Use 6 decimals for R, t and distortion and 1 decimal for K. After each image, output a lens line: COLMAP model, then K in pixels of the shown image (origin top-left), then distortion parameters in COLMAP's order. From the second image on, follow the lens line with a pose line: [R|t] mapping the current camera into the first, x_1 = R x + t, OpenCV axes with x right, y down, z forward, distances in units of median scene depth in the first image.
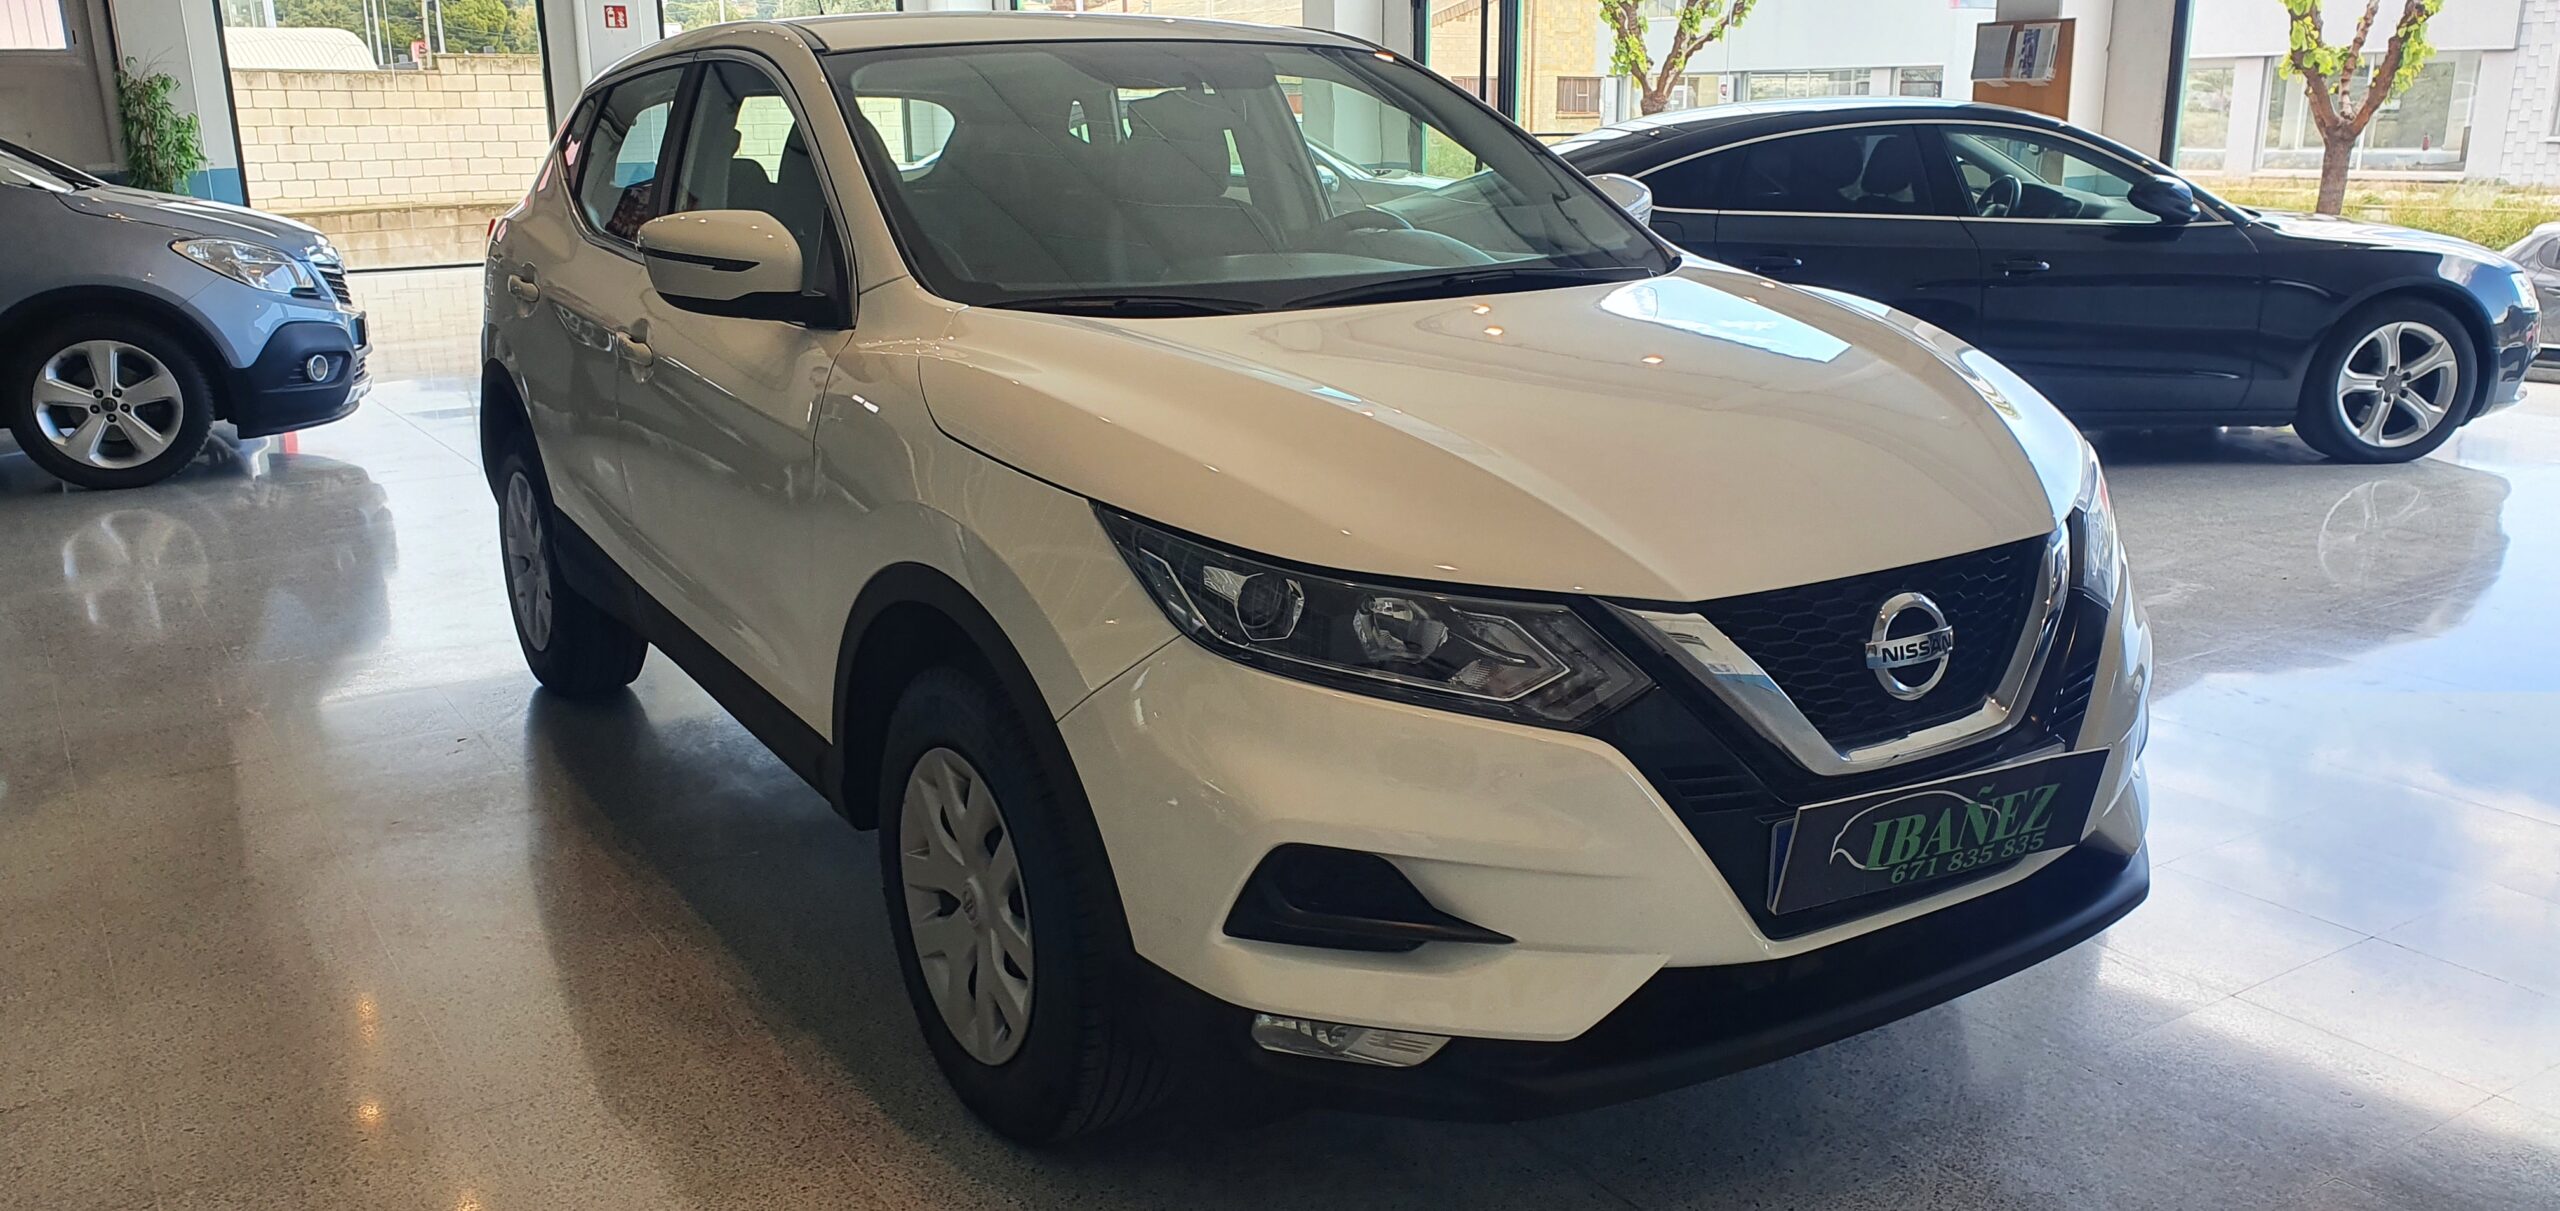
lens RADIAL K [[2044.1, 0, 1197.8], [0, 2044.1, 627.4], [0, 0, 1]] dist [0.040186, -0.002461]
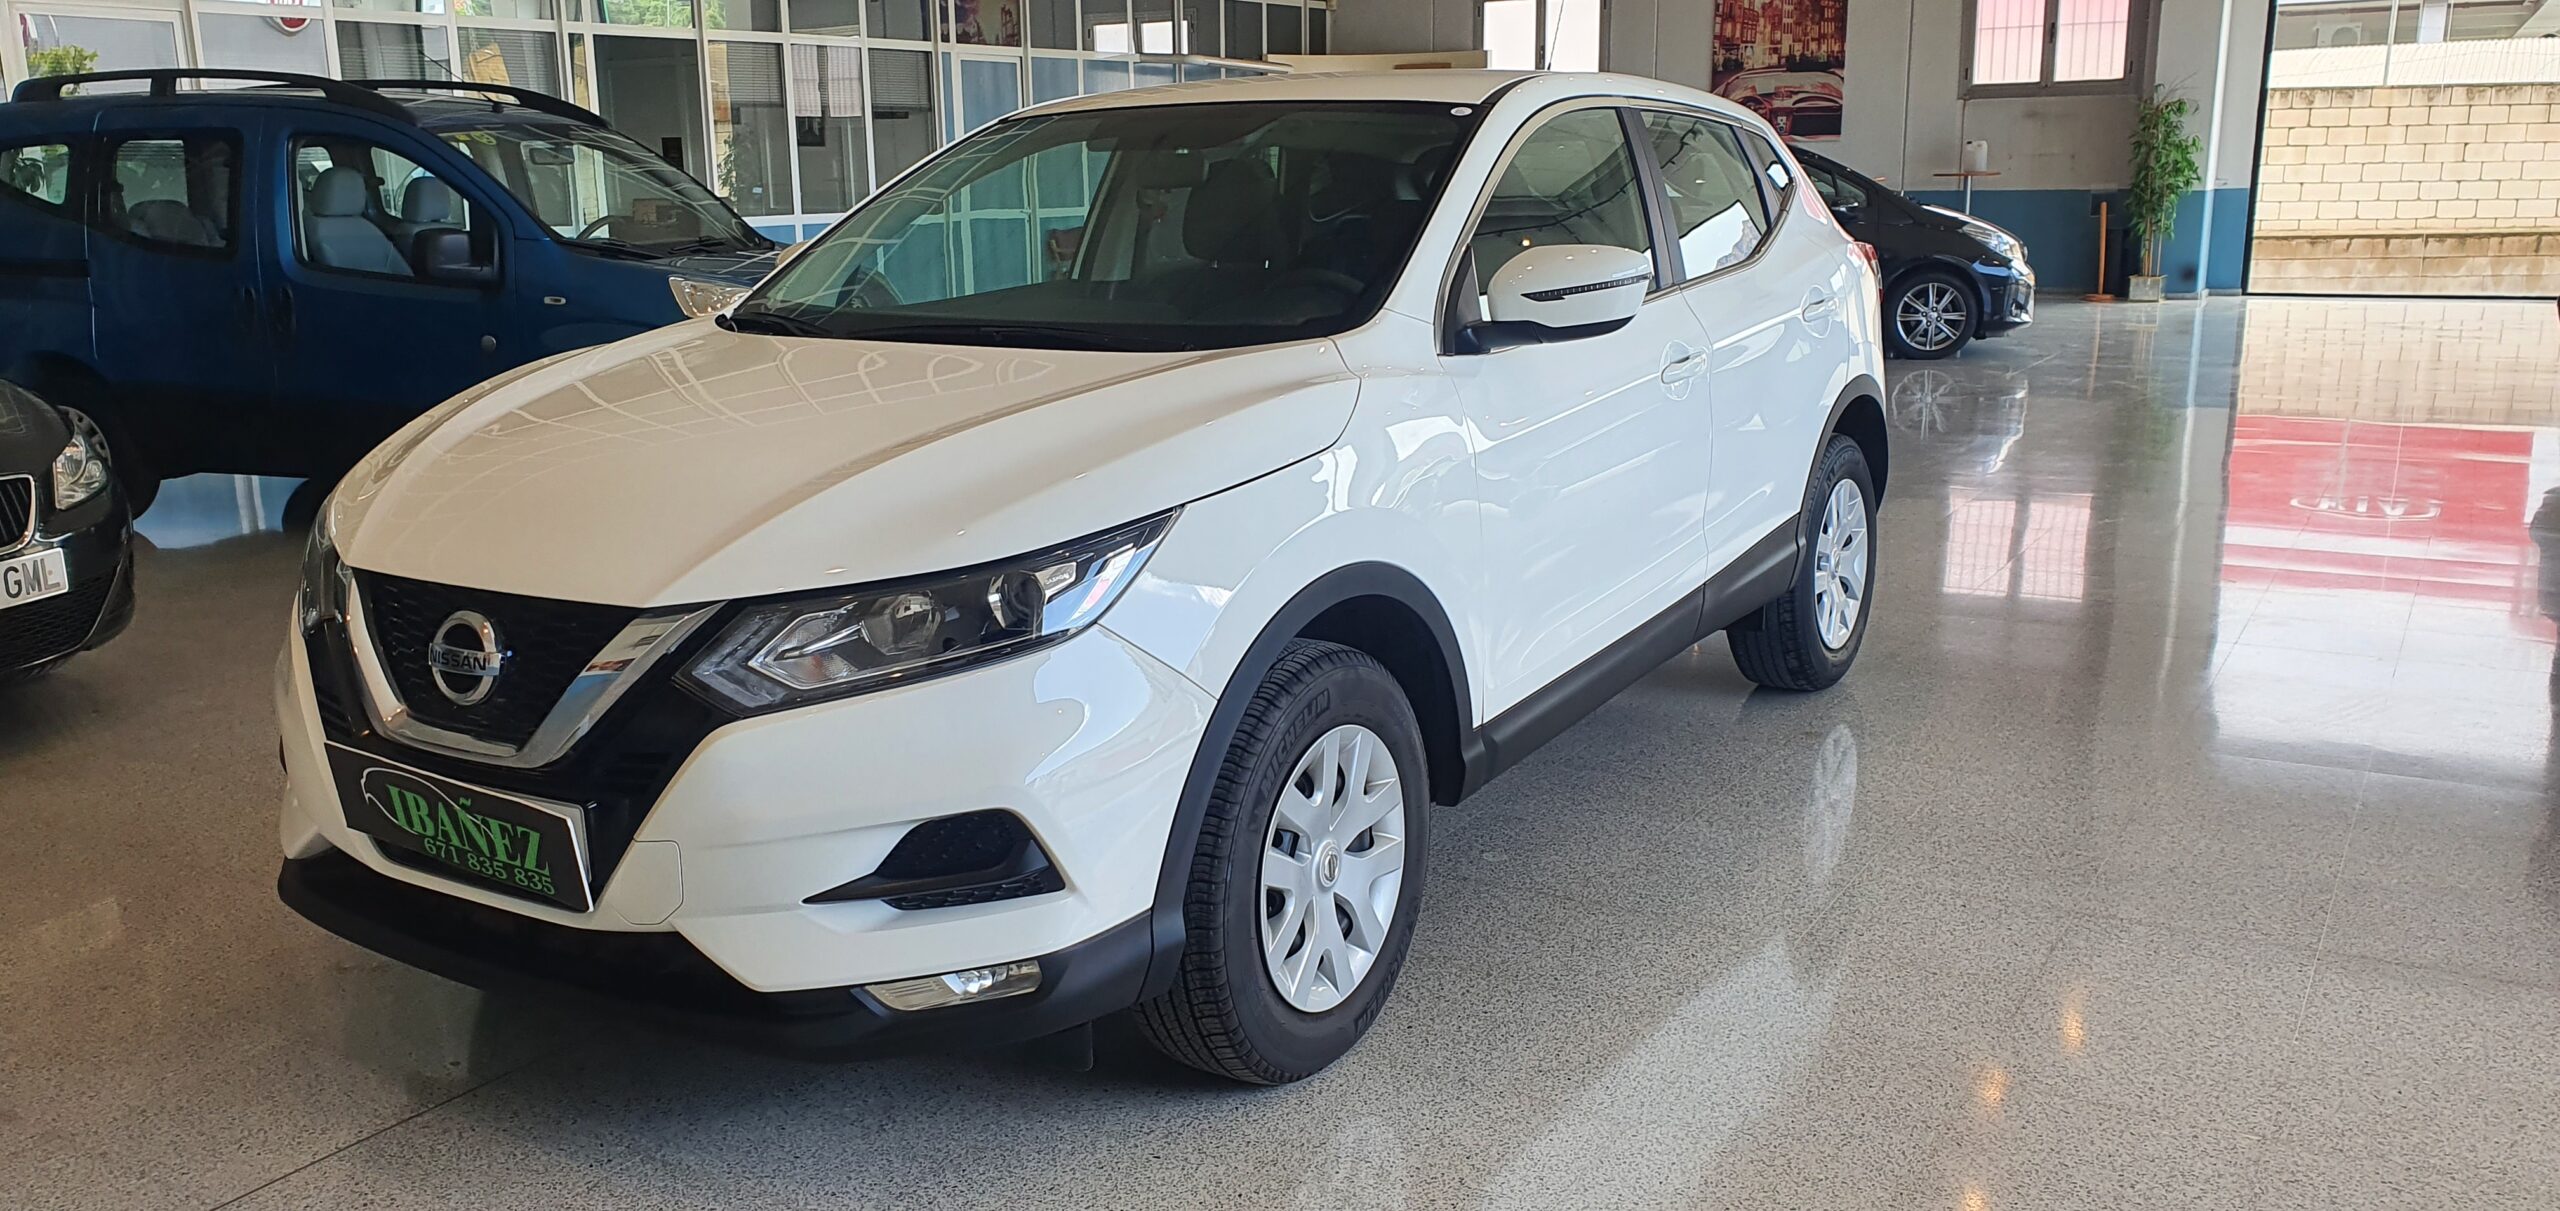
lens RADIAL K [[2044.1, 0, 1280.6], [0, 2044.1, 597.5], [0, 0, 1]] dist [0.040186, -0.002461]
pose [[0.440384, 0.200504, -0.875134, 1.525458], [-0.215656, 0.969830, 0.113678, -0.247872], [0.871524, 0.138666, 0.470337, 0.849810]]
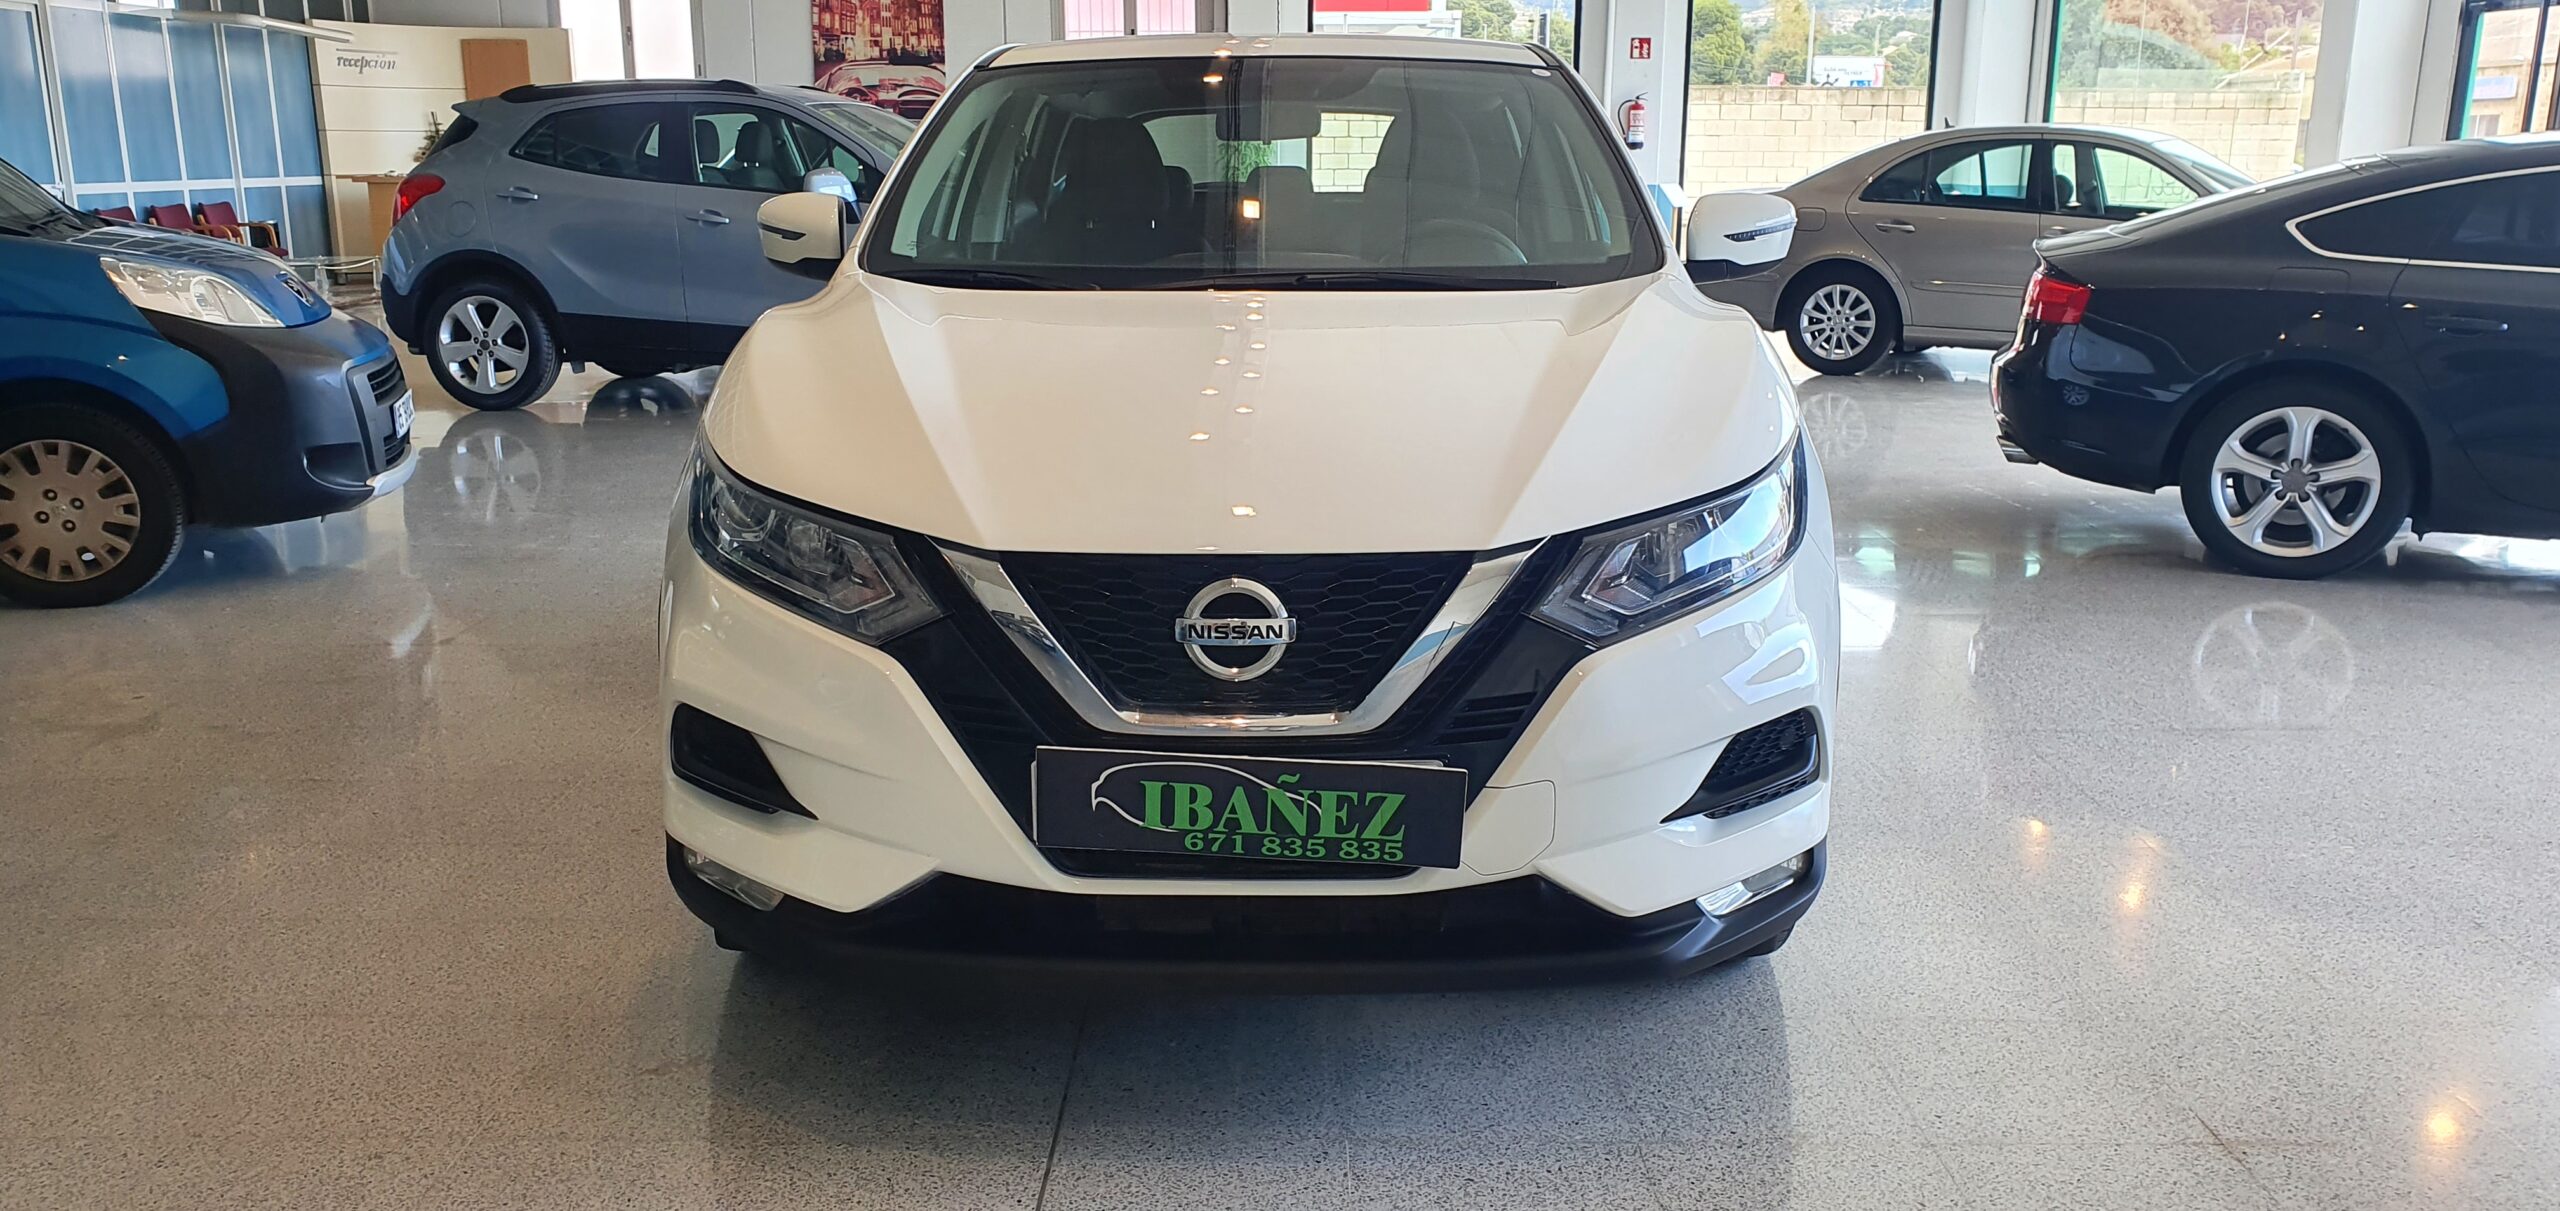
lens RADIAL K [[2044.1, 0, 1268.7], [0, 2044.1, 619.9], [0, 0, 1]] dist [0.040186, -0.002461]
pose [[0.842790, 0.138054, -0.520237, 0.895056], [-0.147617, 0.988771, 0.023247, -0.021186], [0.517605, 0.057204, 0.853705, 0.124485]]
